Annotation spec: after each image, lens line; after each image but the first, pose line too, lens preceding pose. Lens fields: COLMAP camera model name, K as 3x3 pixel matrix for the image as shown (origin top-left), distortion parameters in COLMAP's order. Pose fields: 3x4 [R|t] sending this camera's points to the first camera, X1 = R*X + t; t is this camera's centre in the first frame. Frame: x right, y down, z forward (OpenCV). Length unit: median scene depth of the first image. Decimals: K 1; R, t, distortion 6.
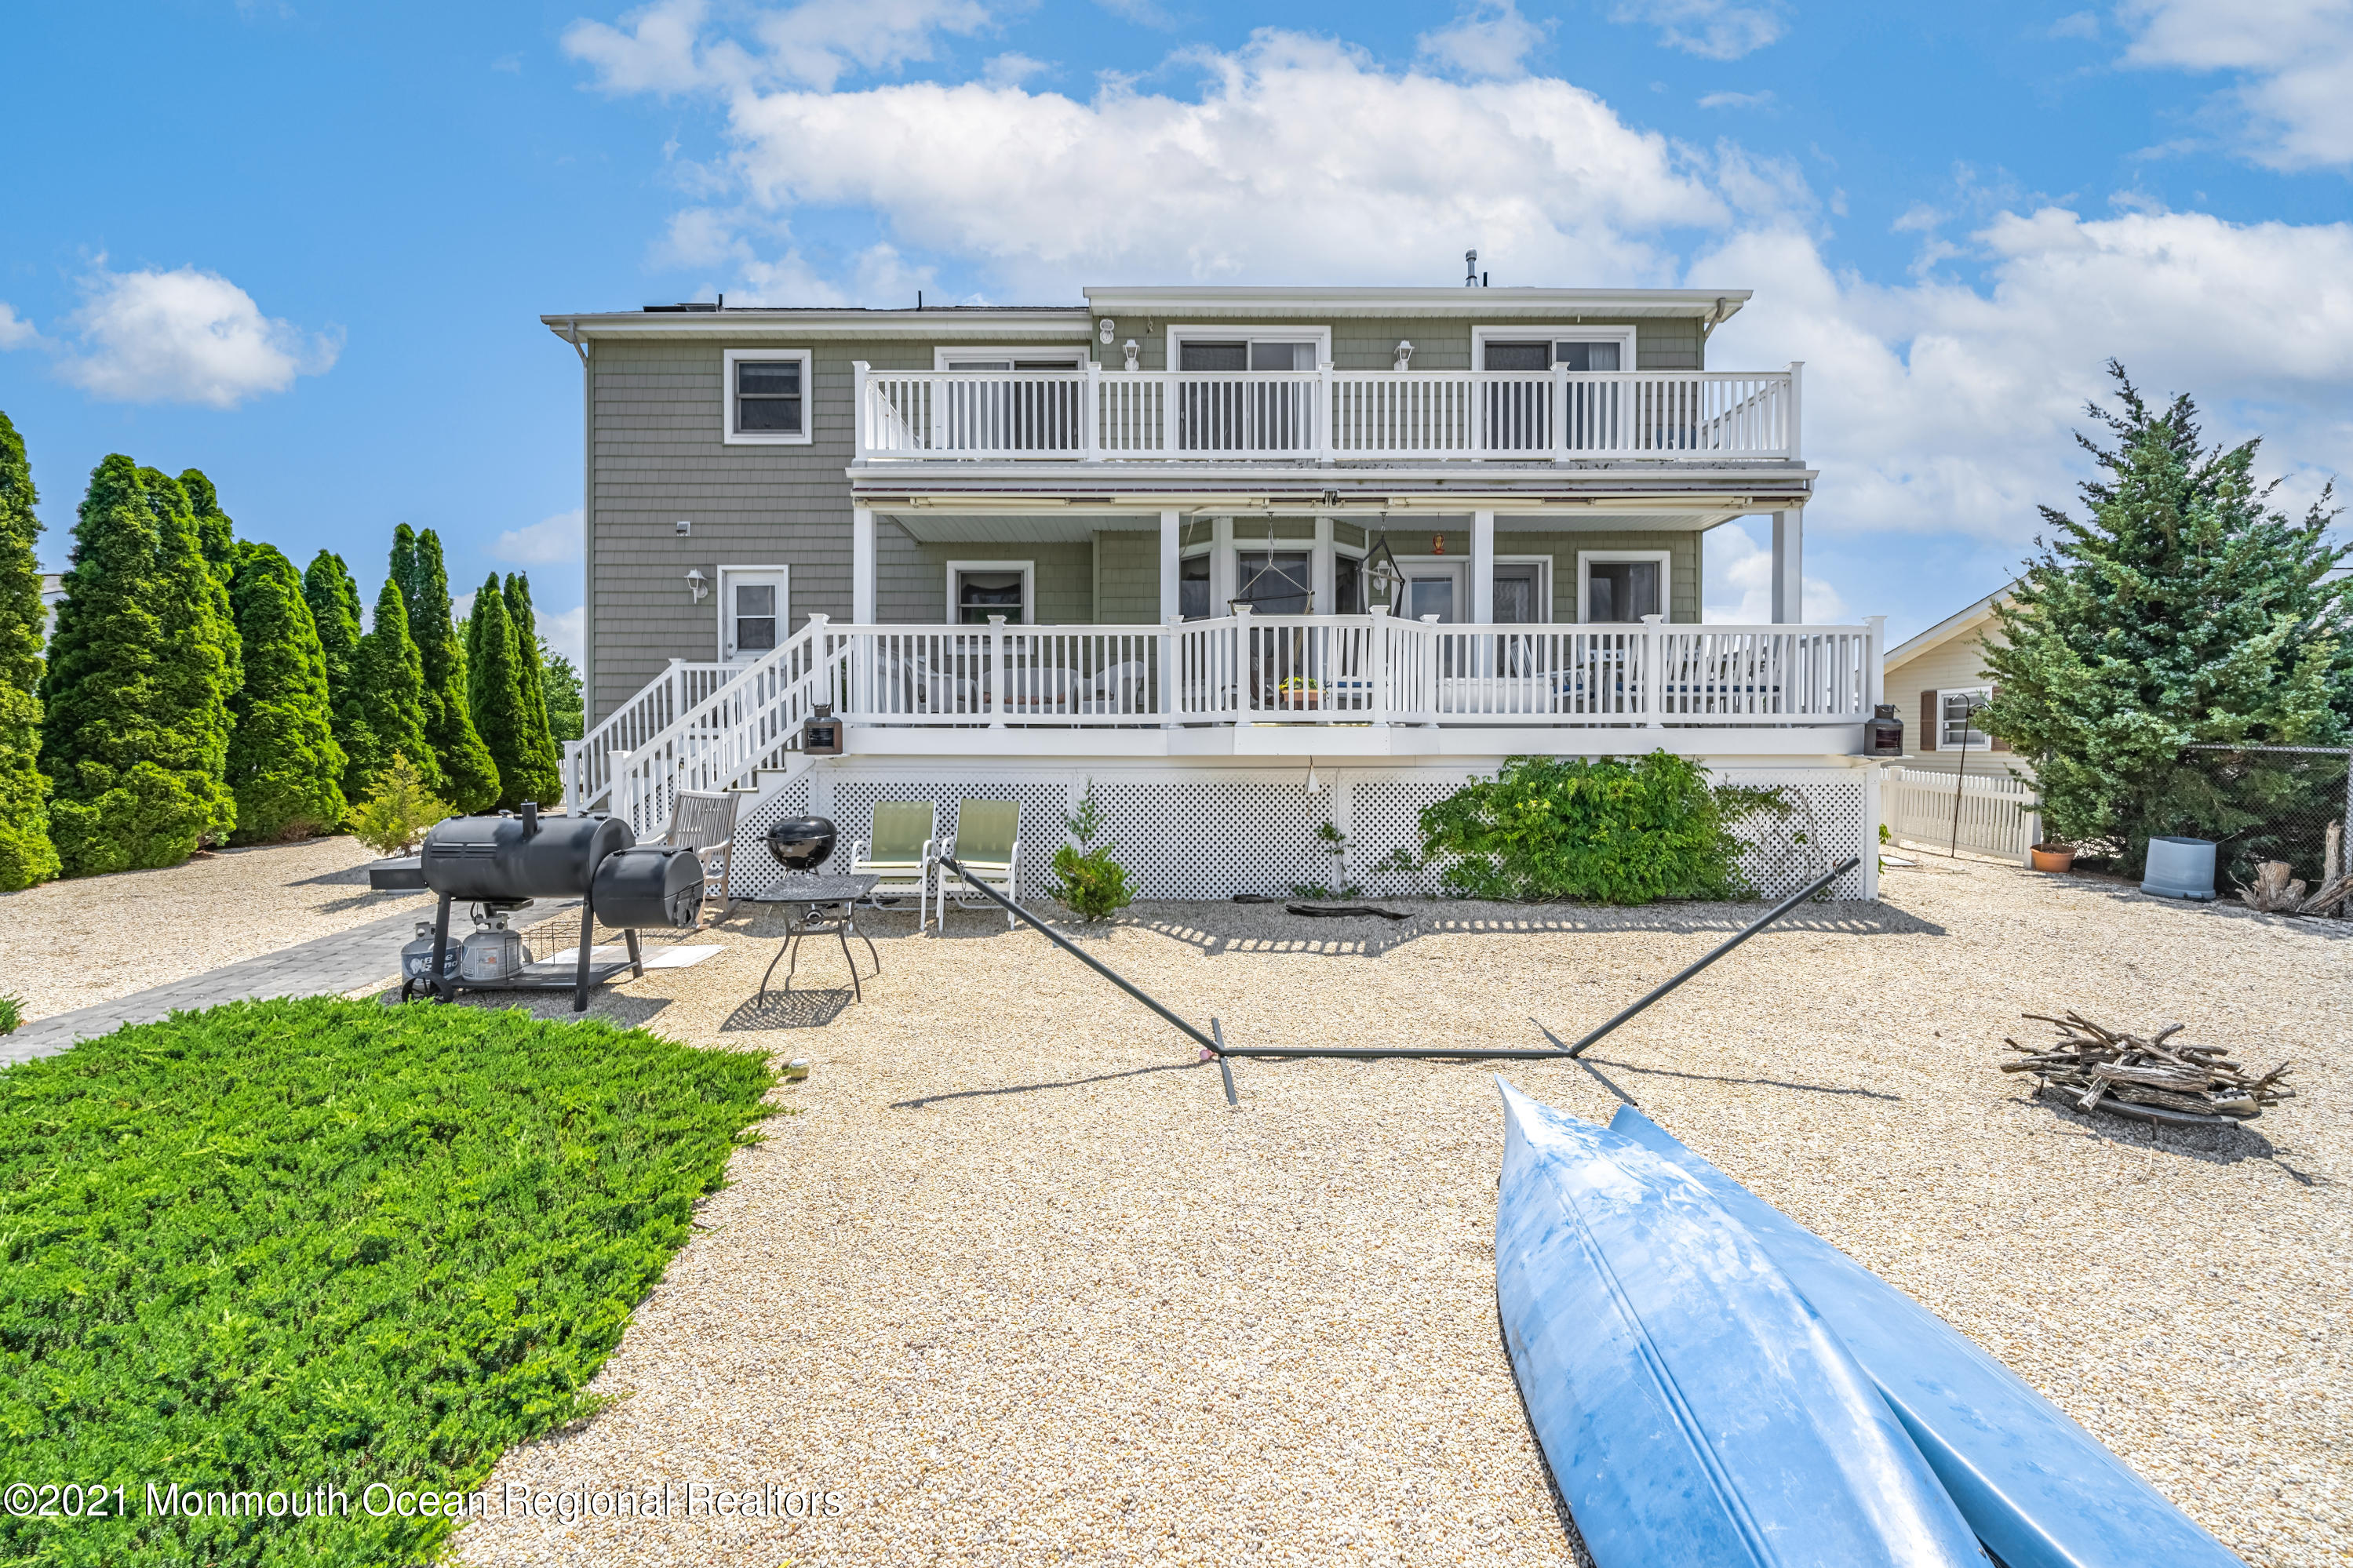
lens RADIAL K [[896.9, 0, 1168.3], [0, 896.9, 779.9], [0, 0, 1]] dist [0.017466, -0.010316]
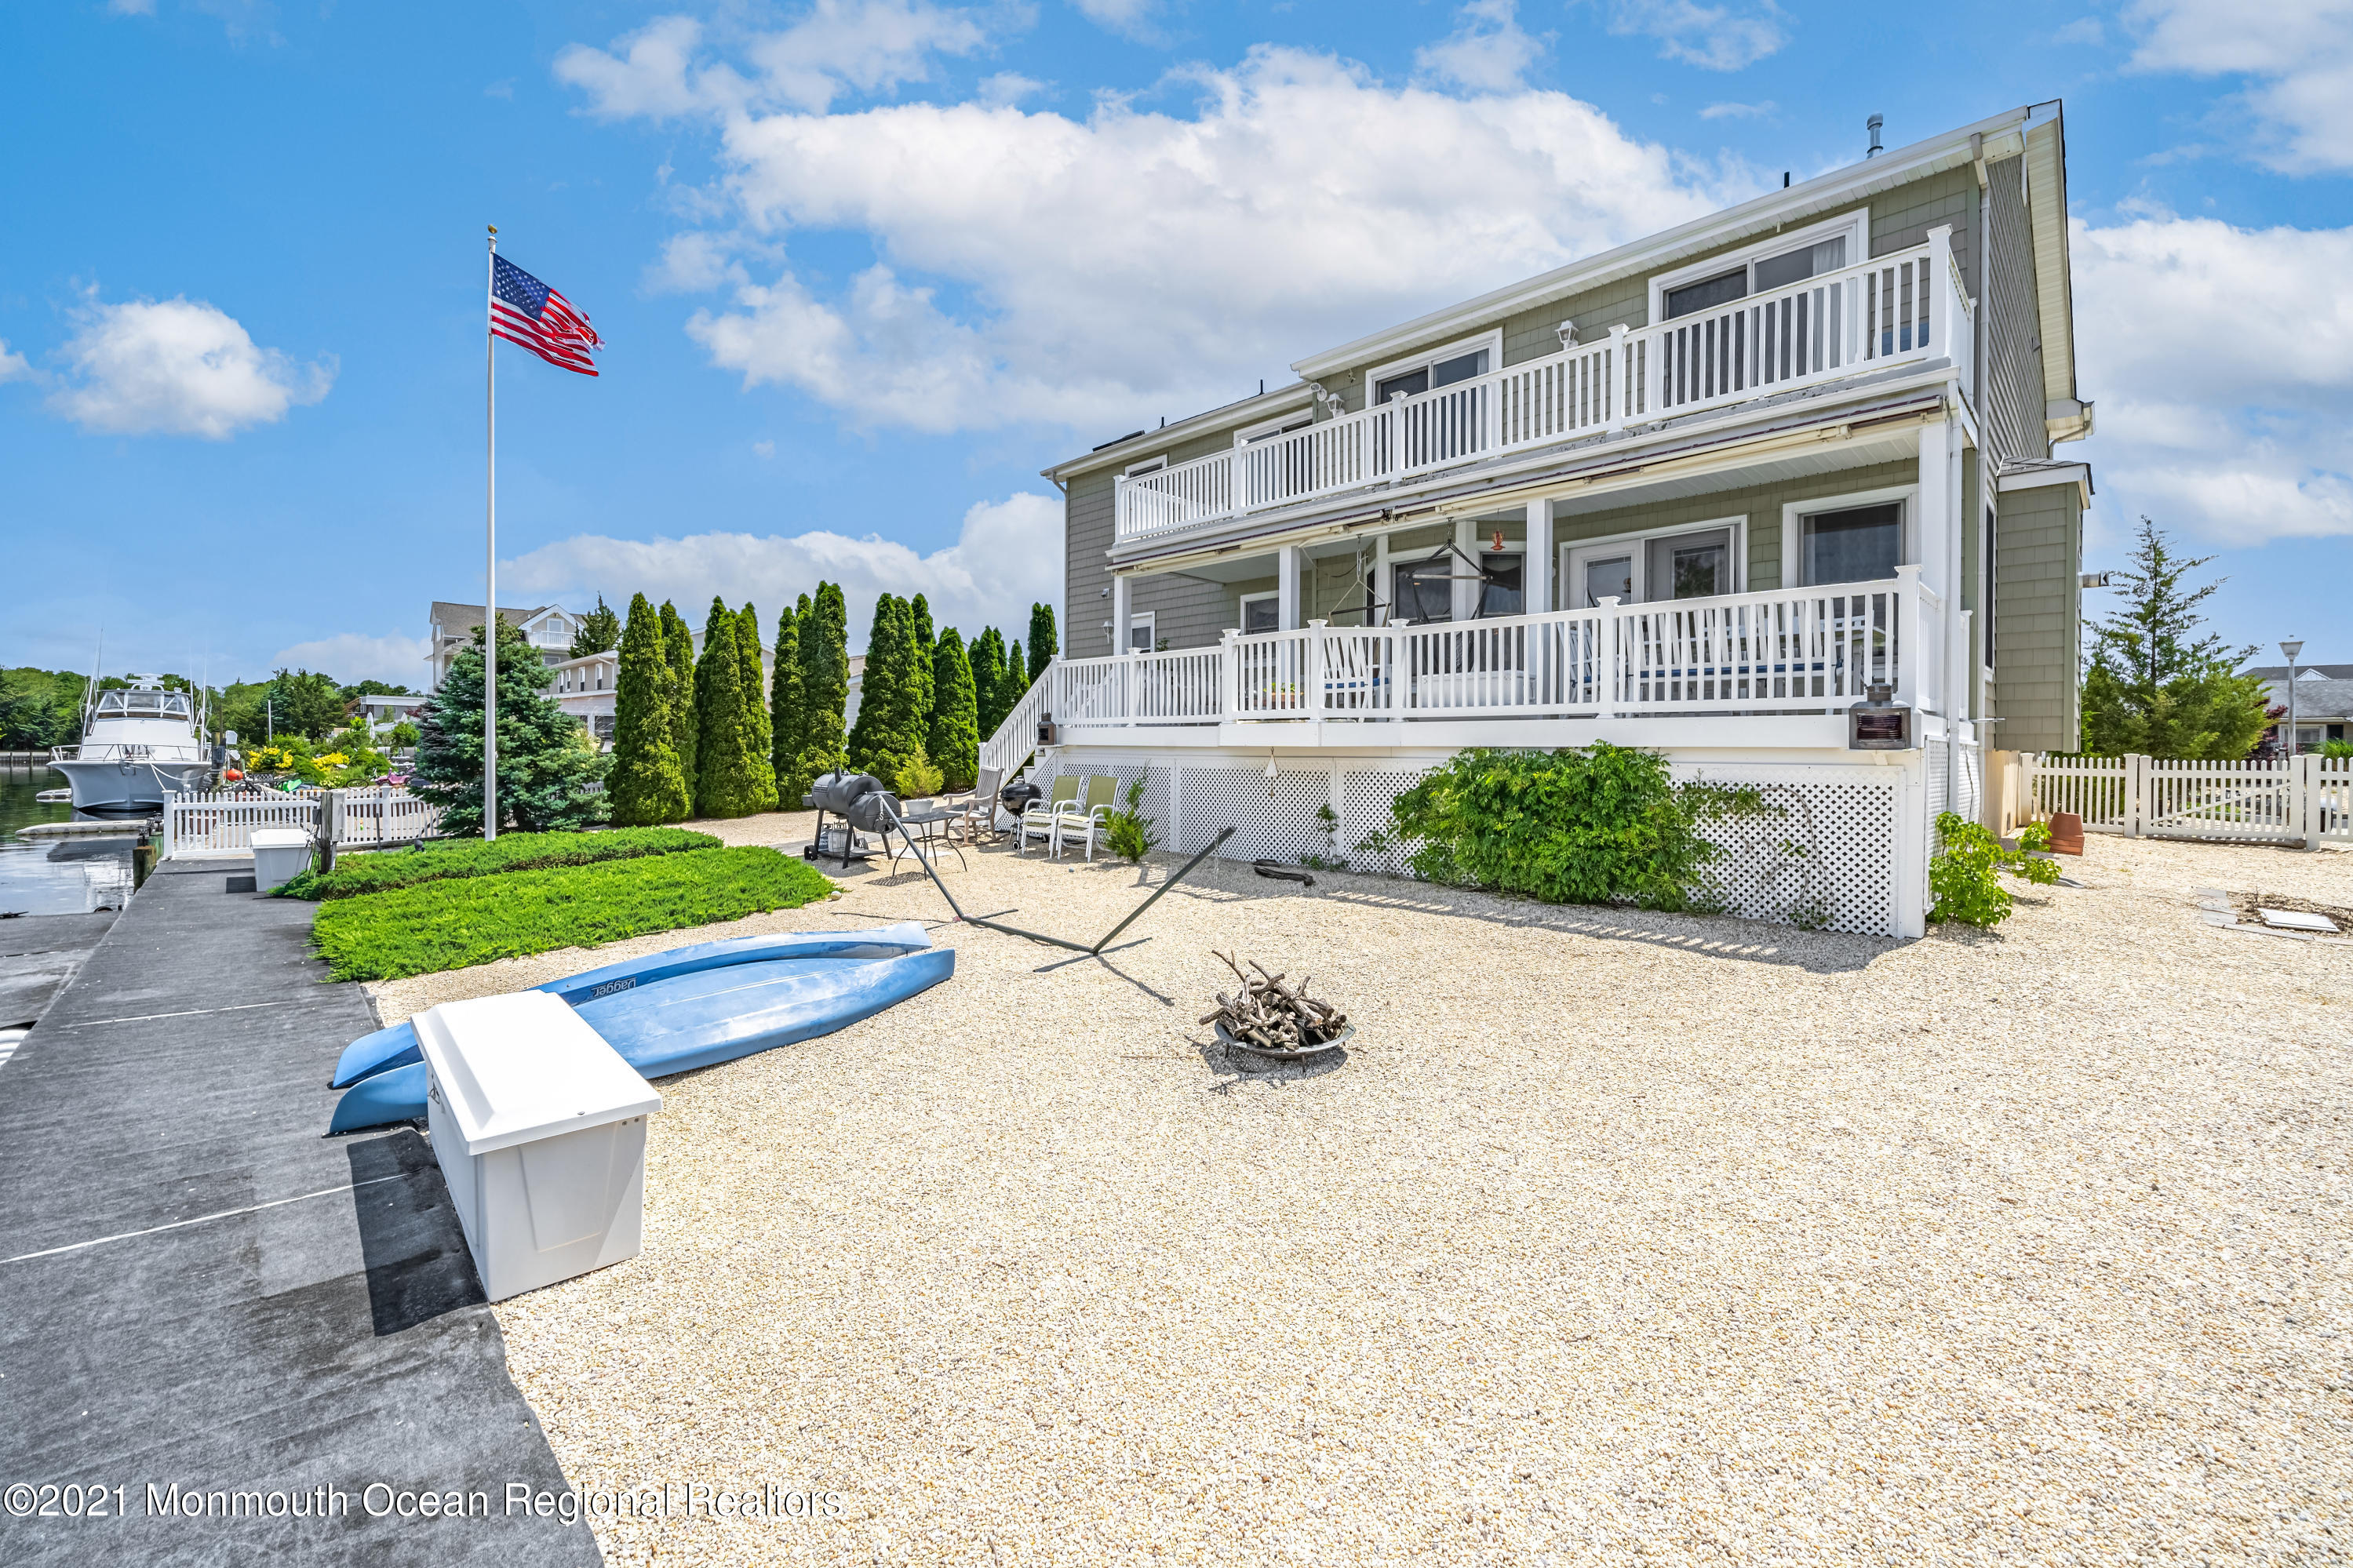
lens RADIAL K [[955.7, 0, 1178.6], [0, 955.7, 747.5], [0, 0, 1]] dist [0.002891, 0.000333]
pose [[0.701585, 0.003054, -0.712579, 0.732470], [-0.024296, 0.999512, -0.019637, 0.001920], [0.712171, 0.031090, 0.701317, -0.003857]]
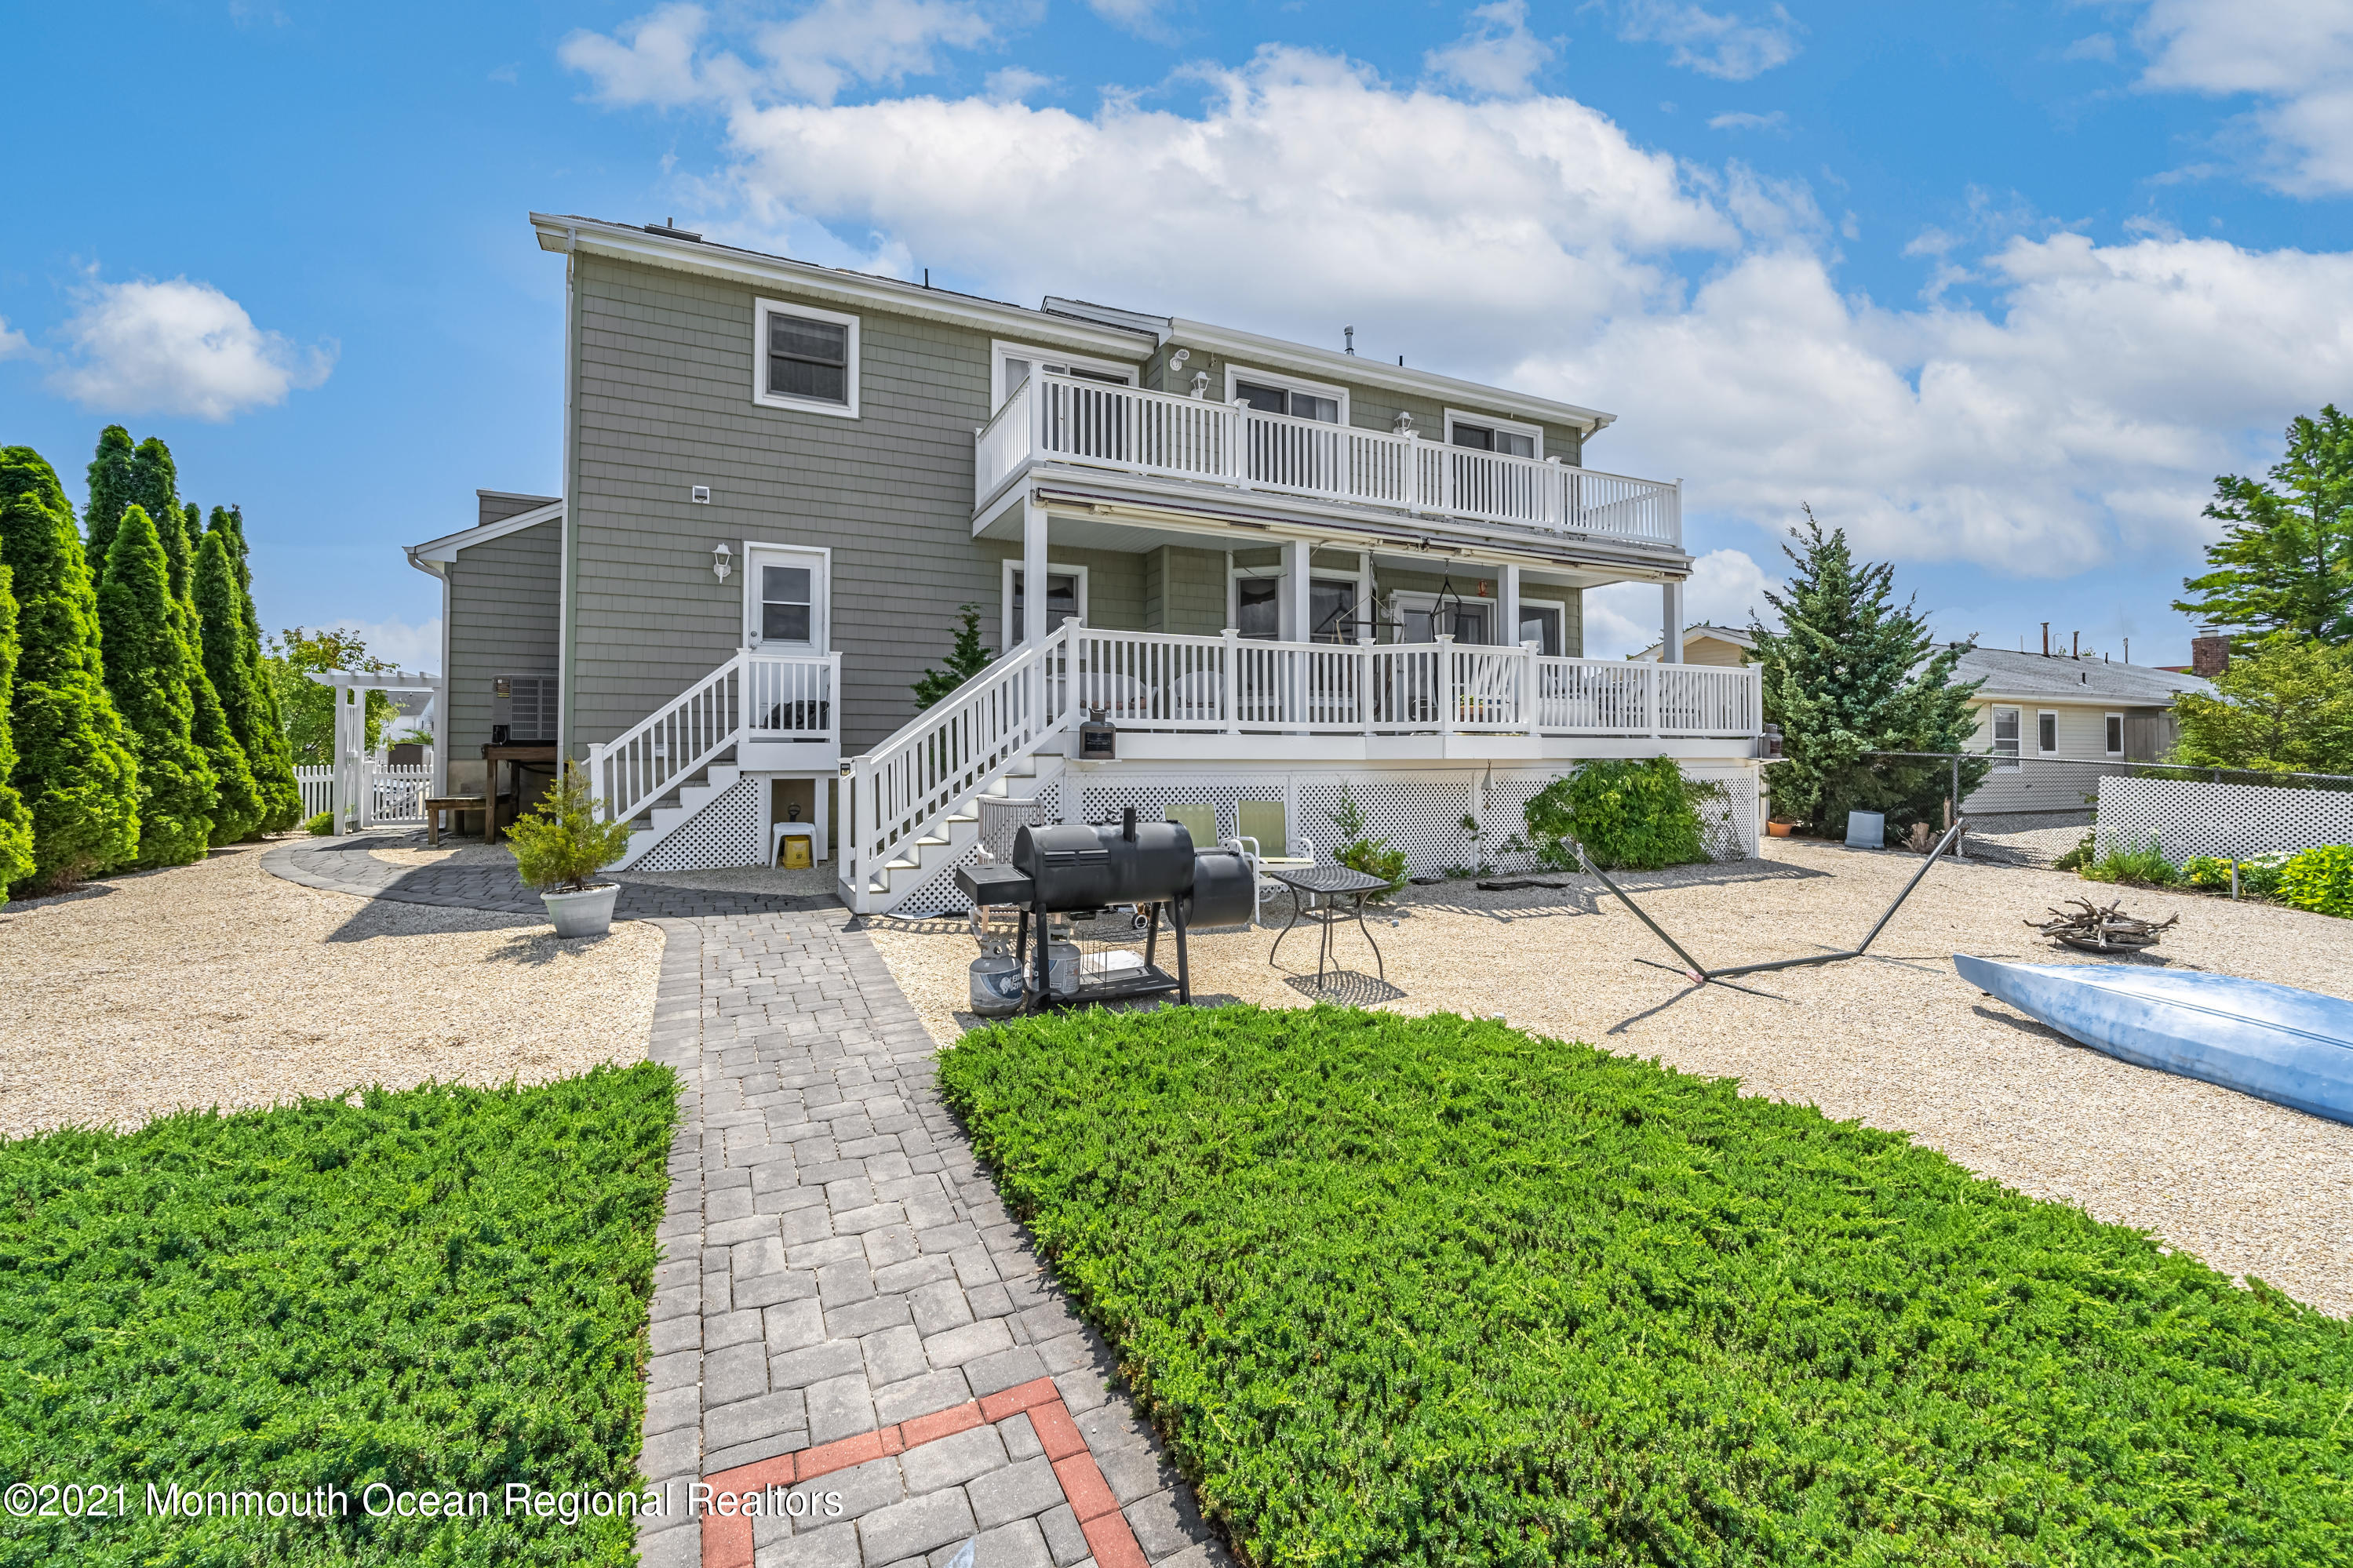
lens RADIAL K [[955.7, 0, 1178.6], [0, 955.7, 747.5], [0, 0, 1]] dist [0.002891, 0.000333]
pose [[0.902996, 0.003048, 0.429639, -0.575752], [0.013706, 0.999262, -0.035896, -0.001642], [-0.429431, 0.038303, 0.902287, 0.002320]]
